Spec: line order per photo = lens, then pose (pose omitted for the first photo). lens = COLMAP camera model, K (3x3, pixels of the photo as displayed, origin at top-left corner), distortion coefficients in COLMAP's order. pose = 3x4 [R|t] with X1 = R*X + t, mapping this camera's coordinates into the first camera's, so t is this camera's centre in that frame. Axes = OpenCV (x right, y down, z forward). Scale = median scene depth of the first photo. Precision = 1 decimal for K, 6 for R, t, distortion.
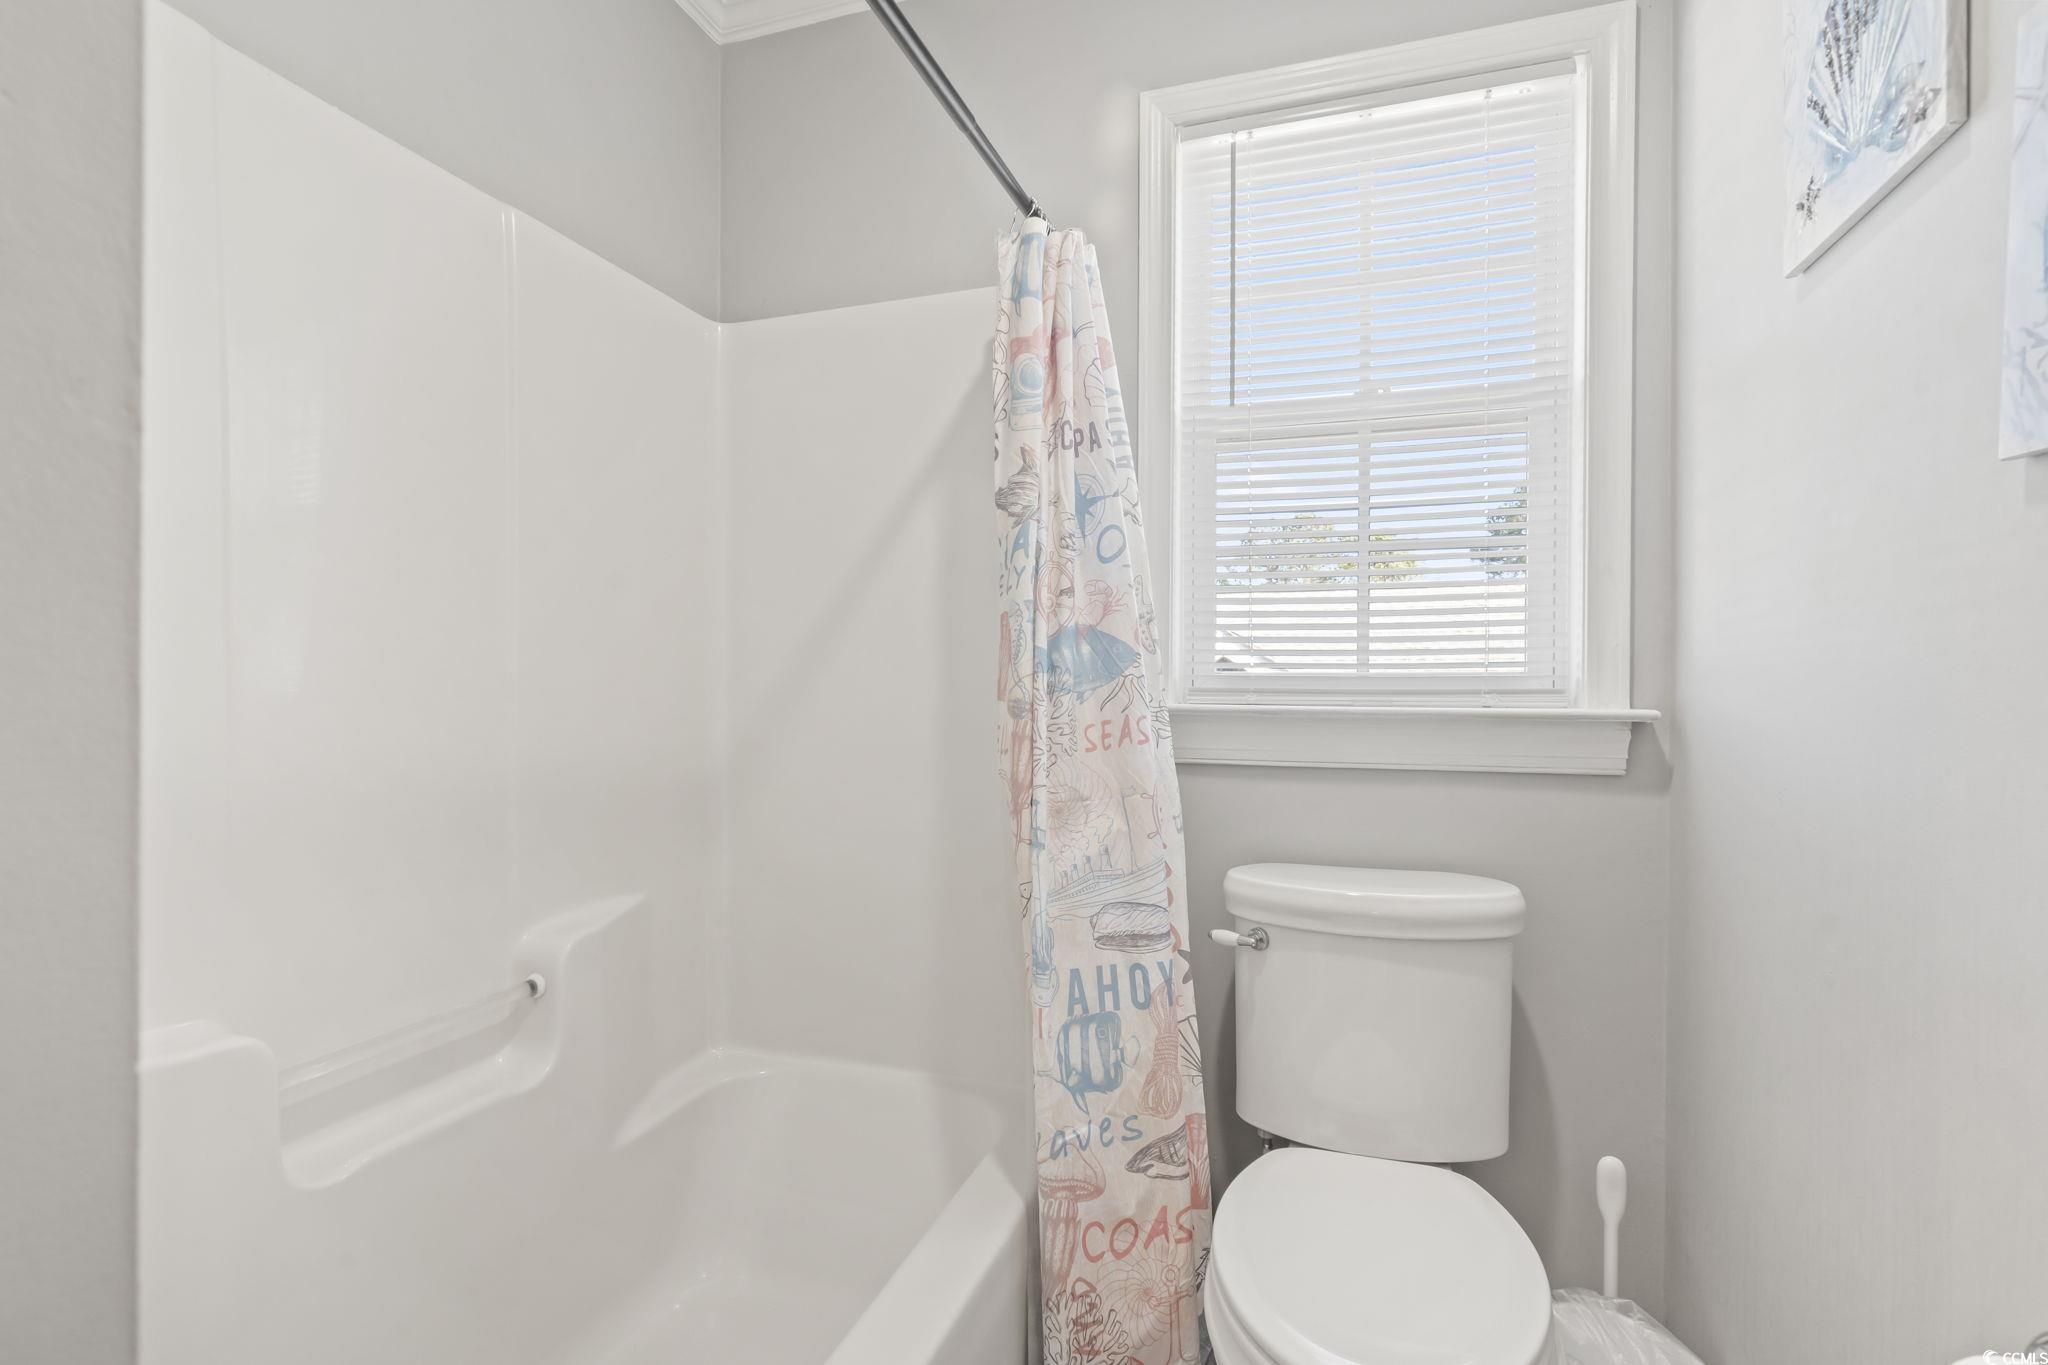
lens RADIAL K [[998.5, 0, 1023.4], [0, 998.5, 685.4], [0, 0, 1]] dist [0.016709, -0.000084]
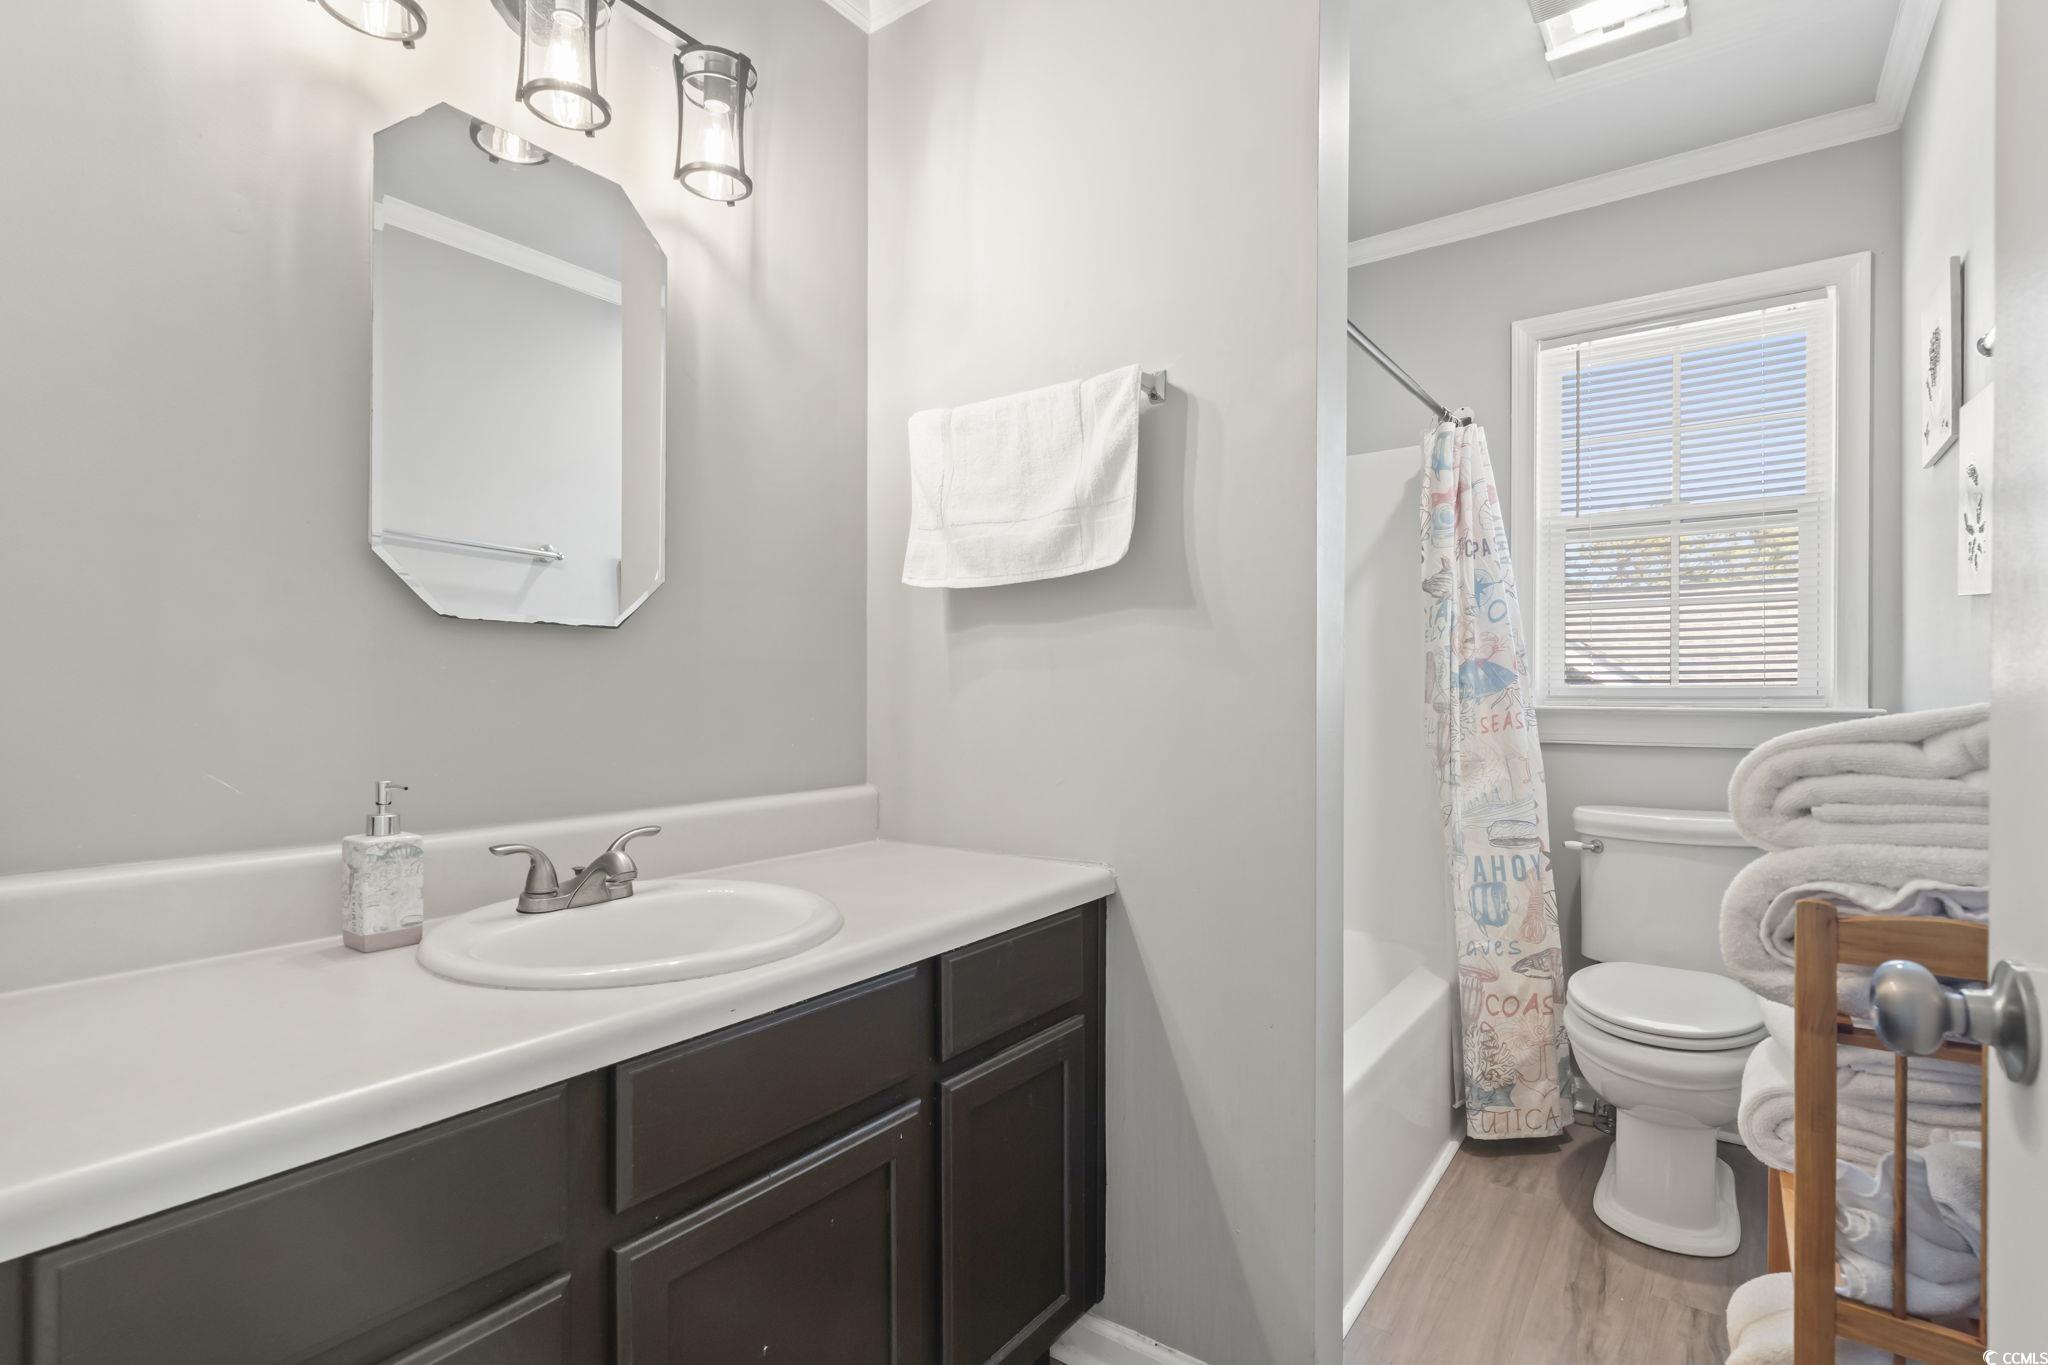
lens RADIAL K [[998.5, 0, 1030.3], [0, 998.5, 688.8], [0, 0, 1]] dist [0.016709, -0.000084]
pose [[0.956366, -0.003465, -0.292150, -0.177771], [0.003519, 0.999994, -0.000343, -0.011681], [0.292150, -0.000700, 0.956372, -0.877256]]
